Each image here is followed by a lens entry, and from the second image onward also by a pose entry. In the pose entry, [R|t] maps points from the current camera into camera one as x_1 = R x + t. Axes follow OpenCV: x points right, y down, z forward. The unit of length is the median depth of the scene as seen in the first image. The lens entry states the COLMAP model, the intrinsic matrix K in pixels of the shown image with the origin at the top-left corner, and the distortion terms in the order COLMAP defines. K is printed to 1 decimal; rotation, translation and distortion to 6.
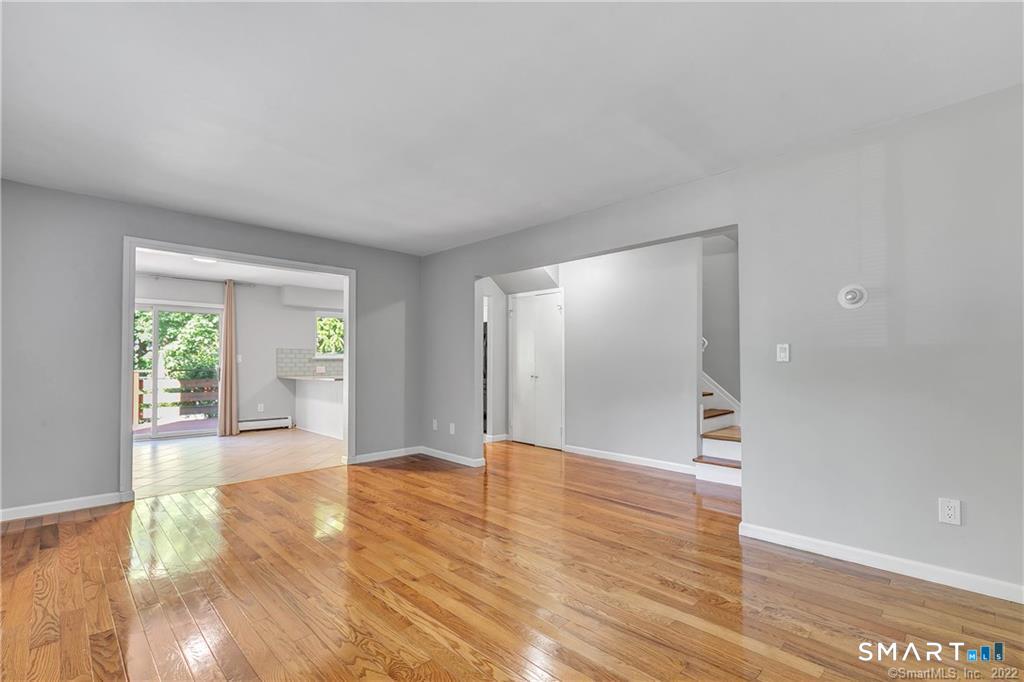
lens RADIAL K [[468.2, 0, 512.6], [0, 468.2, 360.6], [0, 0, 1]] dist [-0.000150, -0.000105]
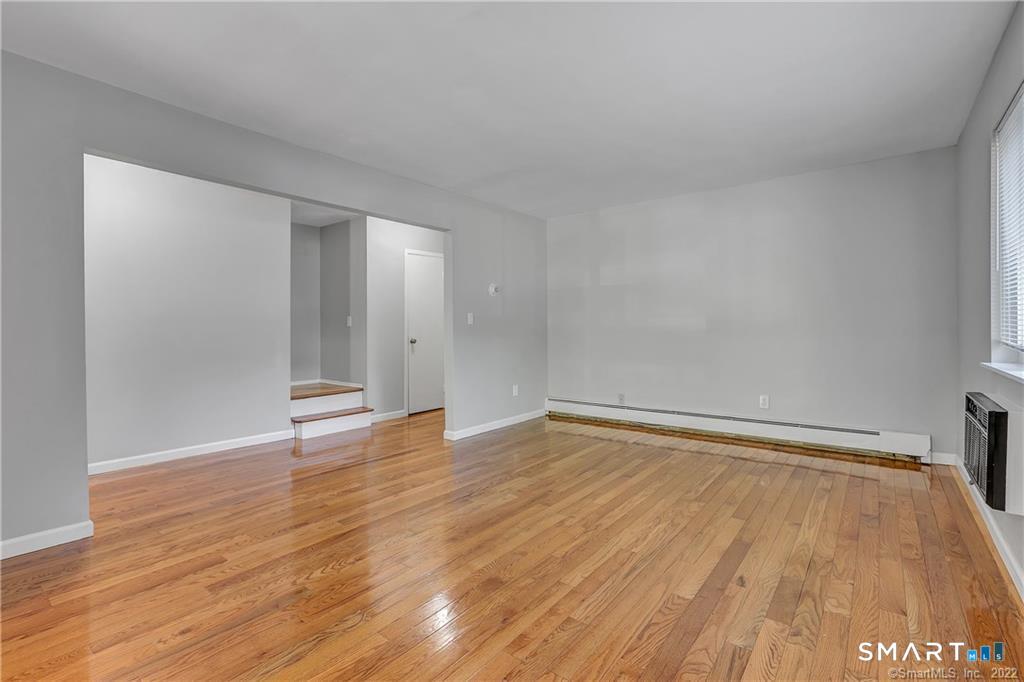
lens RADIAL K [[482.8, 0, 512.0], [0, 482.8, 341.0], [0, 0, 1]] dist [0.000609, 0.000206]
pose [[-0.142175, -0.025721, 0.989507, -1.038629], [-0.000025, 0.999662, 0.025981, 0.017630], [-0.989842, 0.003669, -0.142127, 1.032631]]
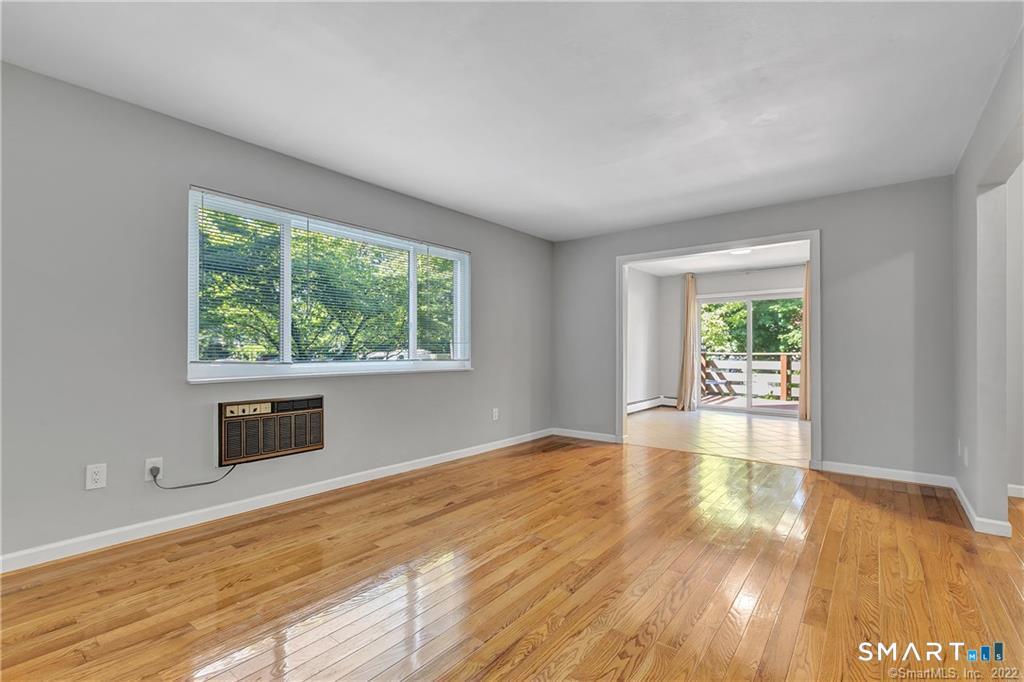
lens RADIAL K [[459.0, 0, 512.0], [0, 459.0, 341.0], [0, 0, 1]] dist [0.001941, 0.000286]
pose [[0.127569, -0.014518, -0.991724, 0.642501], [0.004773, 0.999890, -0.014023, 0.013109], [0.991818, -0.002945, 0.127624, 0.629623]]
